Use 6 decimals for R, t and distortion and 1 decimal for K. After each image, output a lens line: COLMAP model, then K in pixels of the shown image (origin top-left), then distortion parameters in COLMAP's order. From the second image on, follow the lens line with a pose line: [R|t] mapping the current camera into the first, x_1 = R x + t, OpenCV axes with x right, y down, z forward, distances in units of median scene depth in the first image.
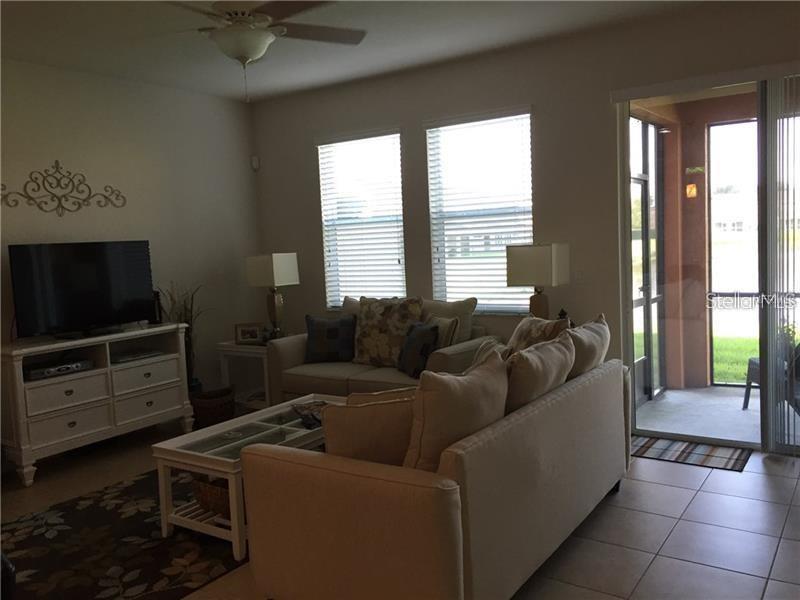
lens RADIAL K [[690.5, 0, 400.0], [0, 690.5, 300.0], [0, 0, 1]] dist [0.076118, -0.006185]
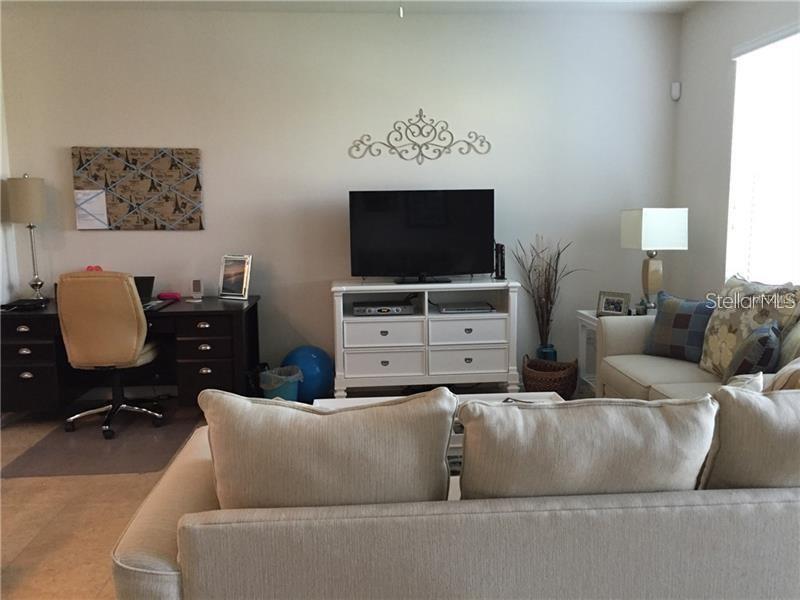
lens RADIAL K [[690.5, 0, 400.0], [0, 690.5, 300.0], [0, 0, 1]] dist [0.076118, -0.006185]
pose [[0.634455, 0.144957, -0.759246, 0.299947], [-0.087434, 0.989412, 0.115838, -0.036931], [0.767999, -0.007111, 0.640412, 0.323611]]
